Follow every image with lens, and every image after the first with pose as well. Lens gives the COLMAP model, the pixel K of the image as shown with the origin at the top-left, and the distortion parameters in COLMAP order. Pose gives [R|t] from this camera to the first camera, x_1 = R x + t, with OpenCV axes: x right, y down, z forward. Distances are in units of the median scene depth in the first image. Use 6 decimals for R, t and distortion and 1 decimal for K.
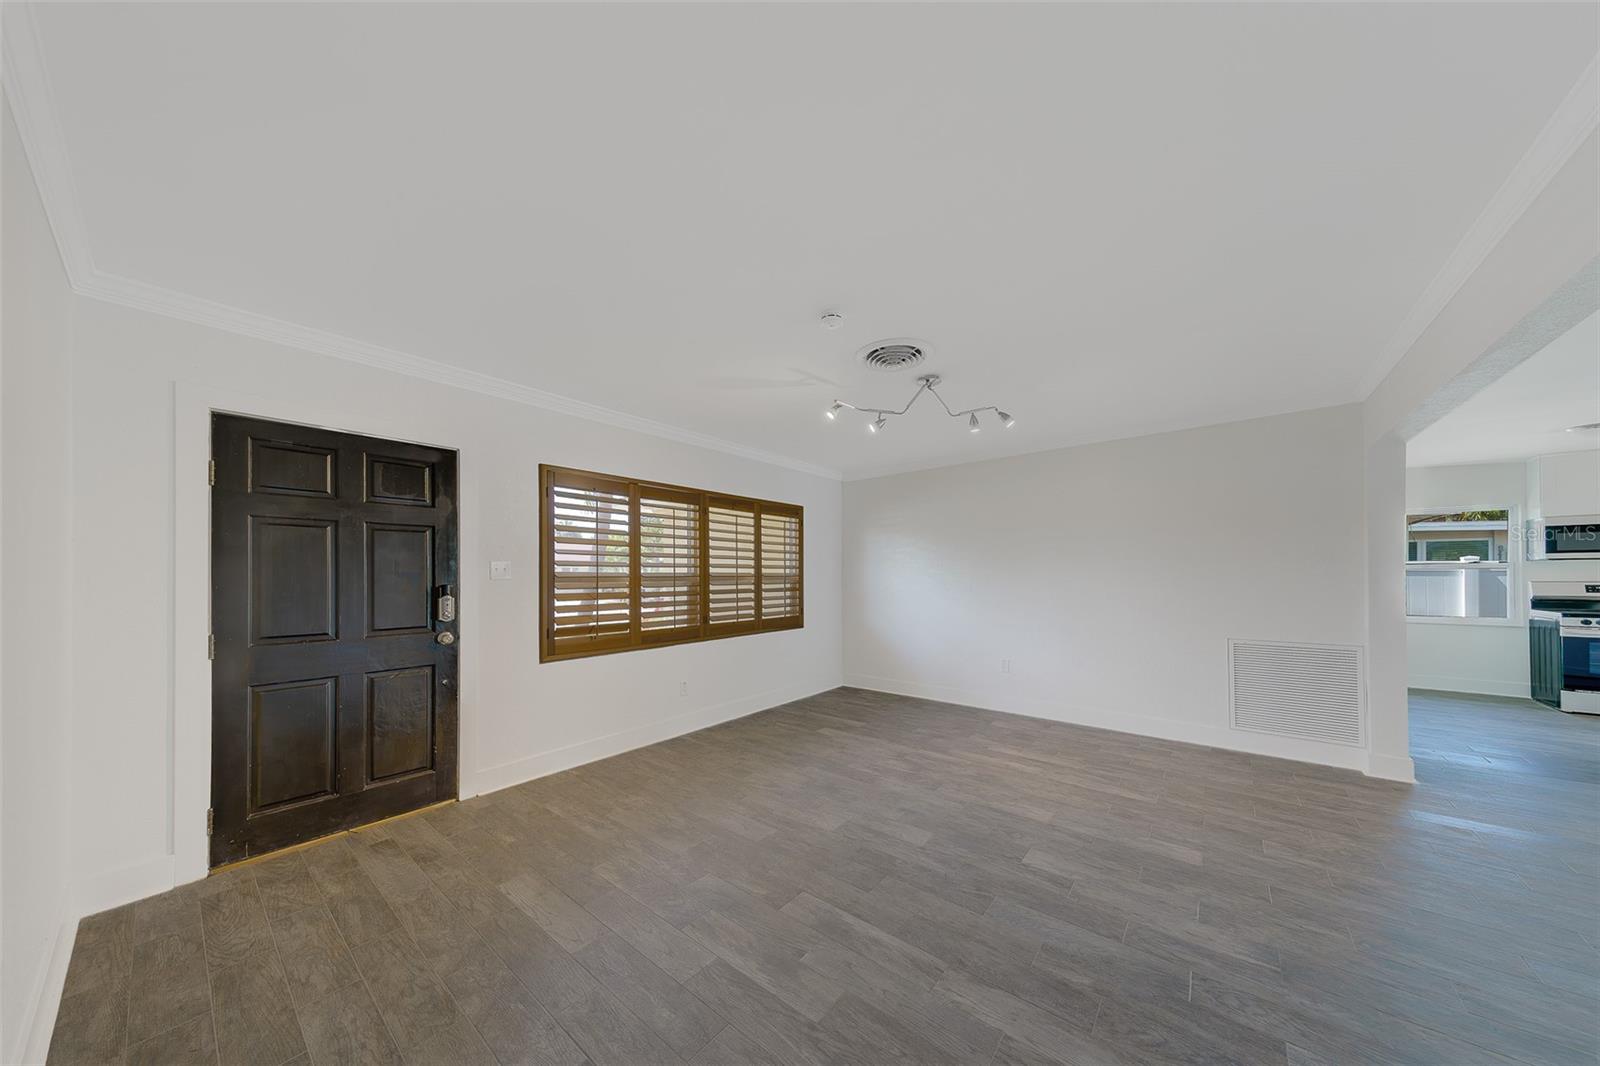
lens RADIAL K [[522.5, 0, 799.7], [0, 522.5, 570.5], [0, 0, 1]] dist [0.000777, 0.000028]
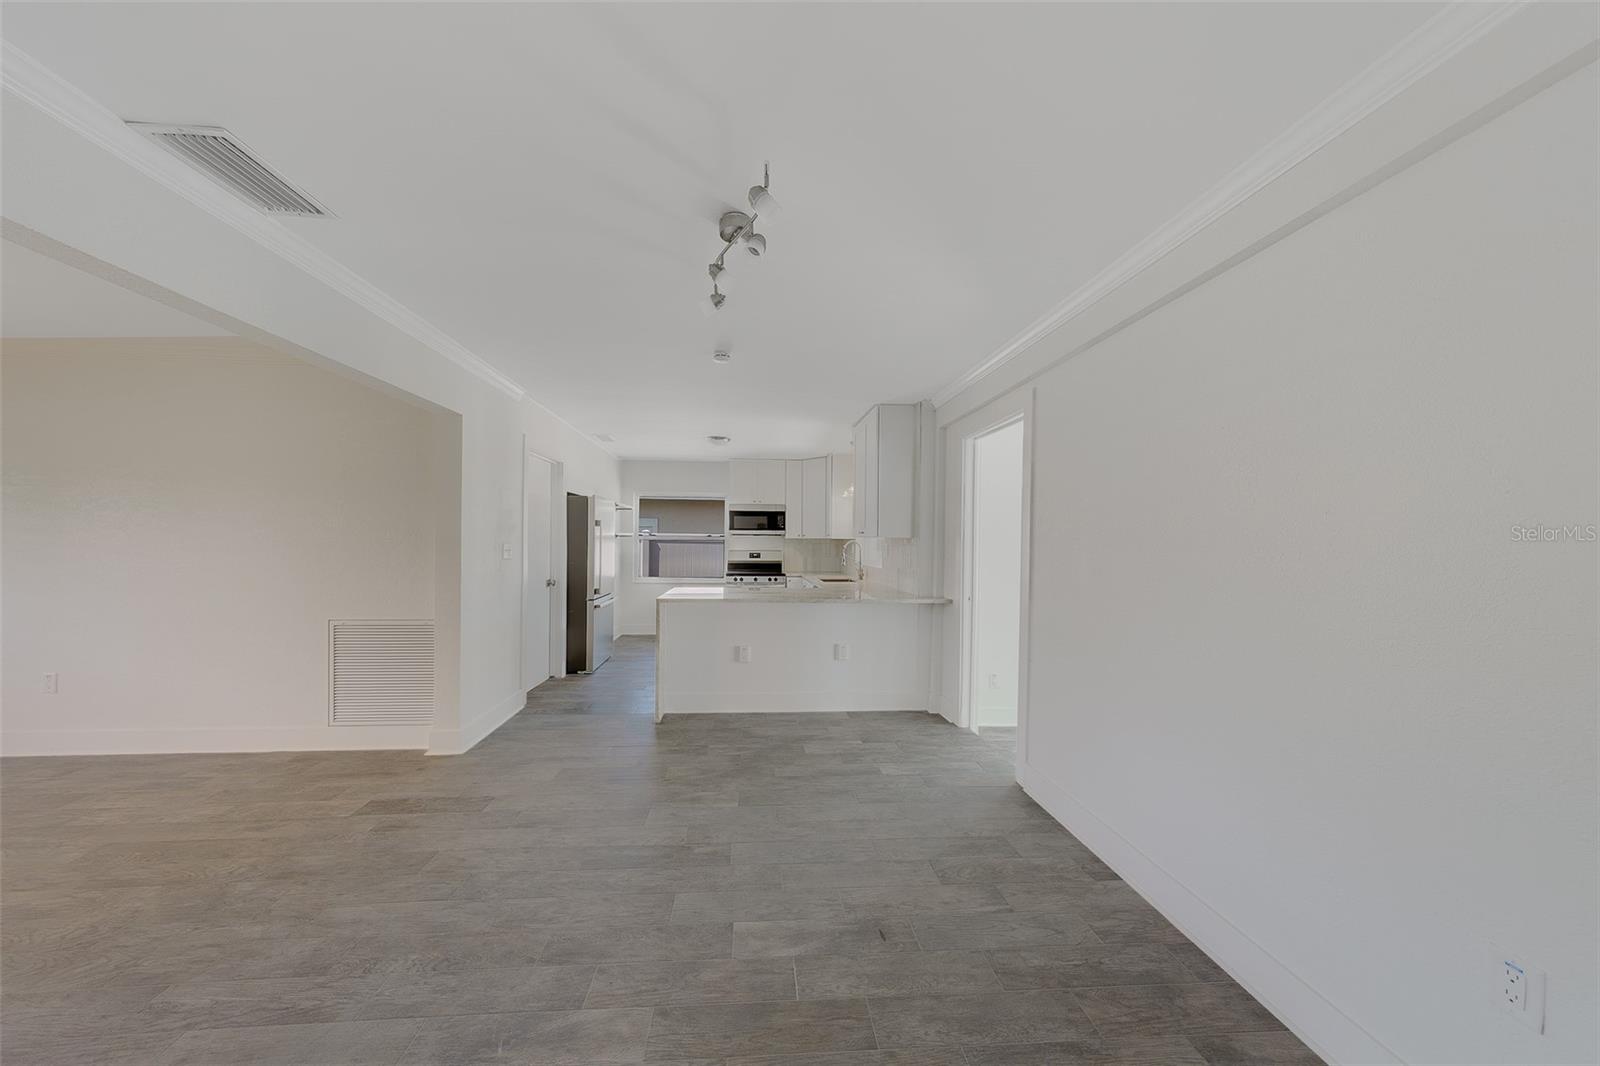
lens RADIAL K [[511.3, 0, 788.9], [0, 511.3, 546.1], [0, 0, 1]] dist [0.000309, 0.000017]
pose [[0.716825, 0.002398, 0.697249, 0.587290], [-0.014932, 0.999818, 0.011913, -0.010104], [-0.697093, -0.018951, 0.716730, -0.089722]]
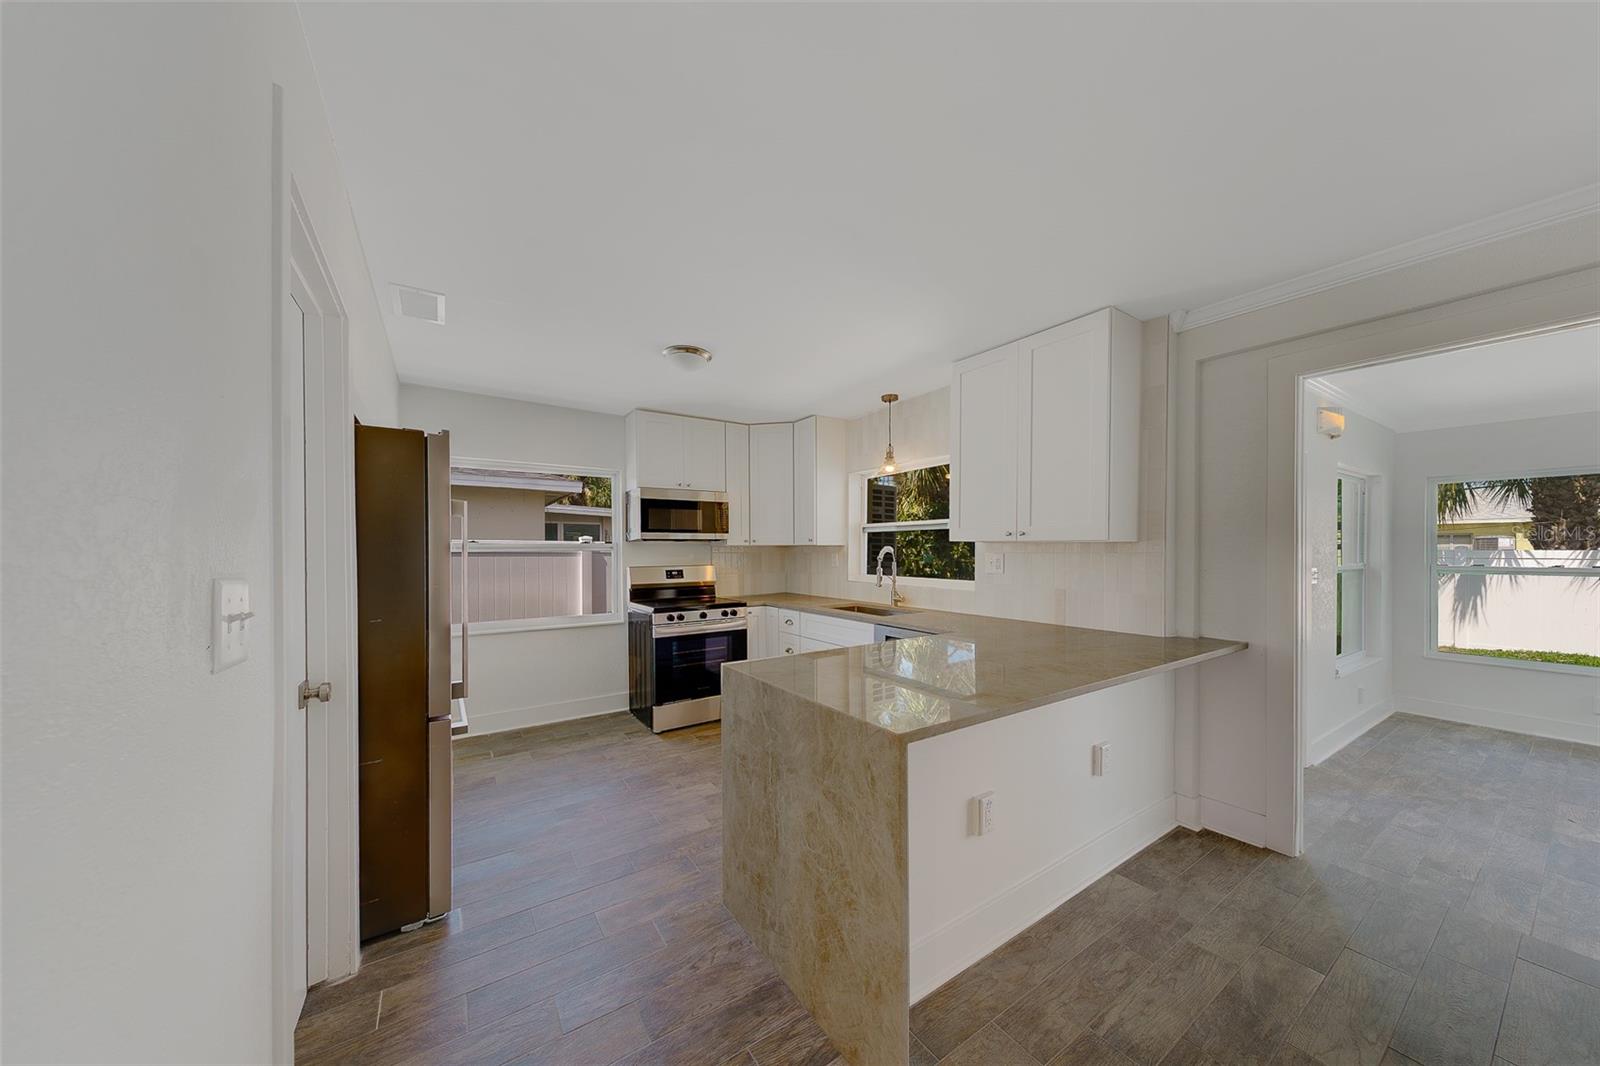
lens RADIAL K [[529.0, 0, 802.1], [0, 529.0, 553.0], [0, 0, 1]] dist [0.000795, 0.000040]
pose [[0.284299, -0.004596, 0.958725, 0.717991], [-0.004393, 0.999972, 0.006097, -0.007567], [-0.958726, -0.005945, 0.284271, 0.533320]]
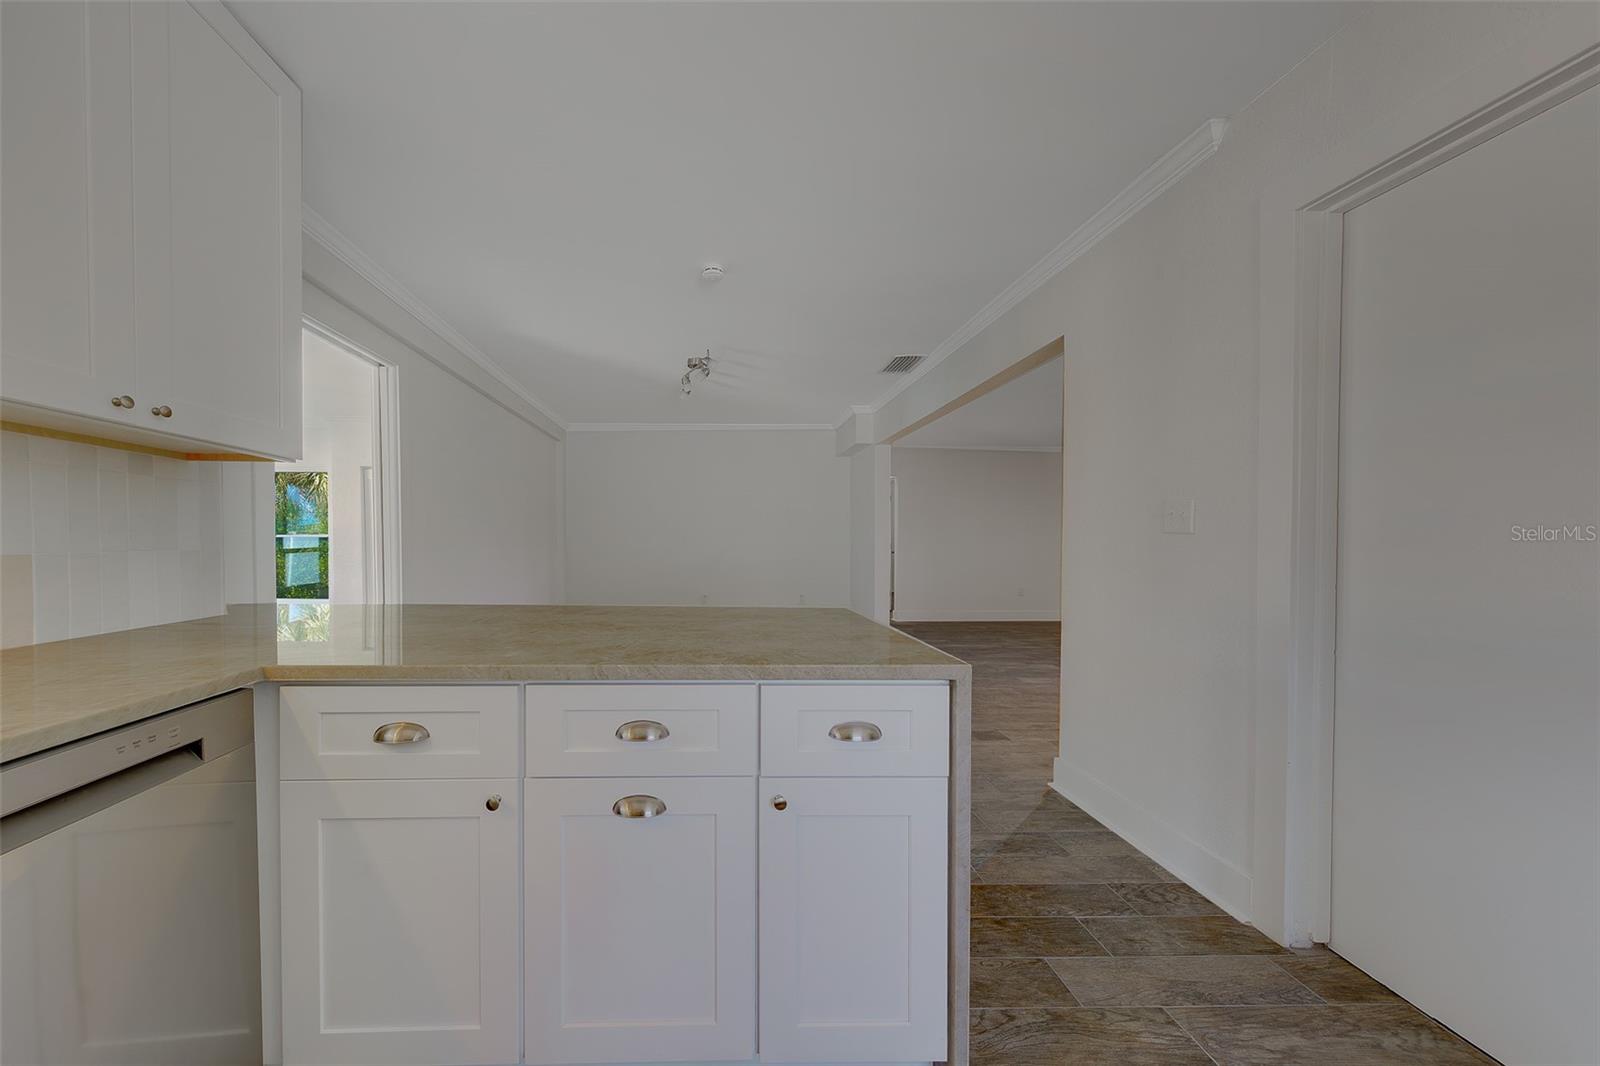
lens RADIAL K [[541.9, 0, 728.6], [0, 541.9, 536.3], [0, 0, 1]] dist [0.000393, -0.000005]
pose [[-0.749344, -0.004494, -0.662165, 1.287342], [0.002725, 0.999948, -0.009870, 0.028926], [0.662175, -0.009200, -0.749293, 0.805361]]
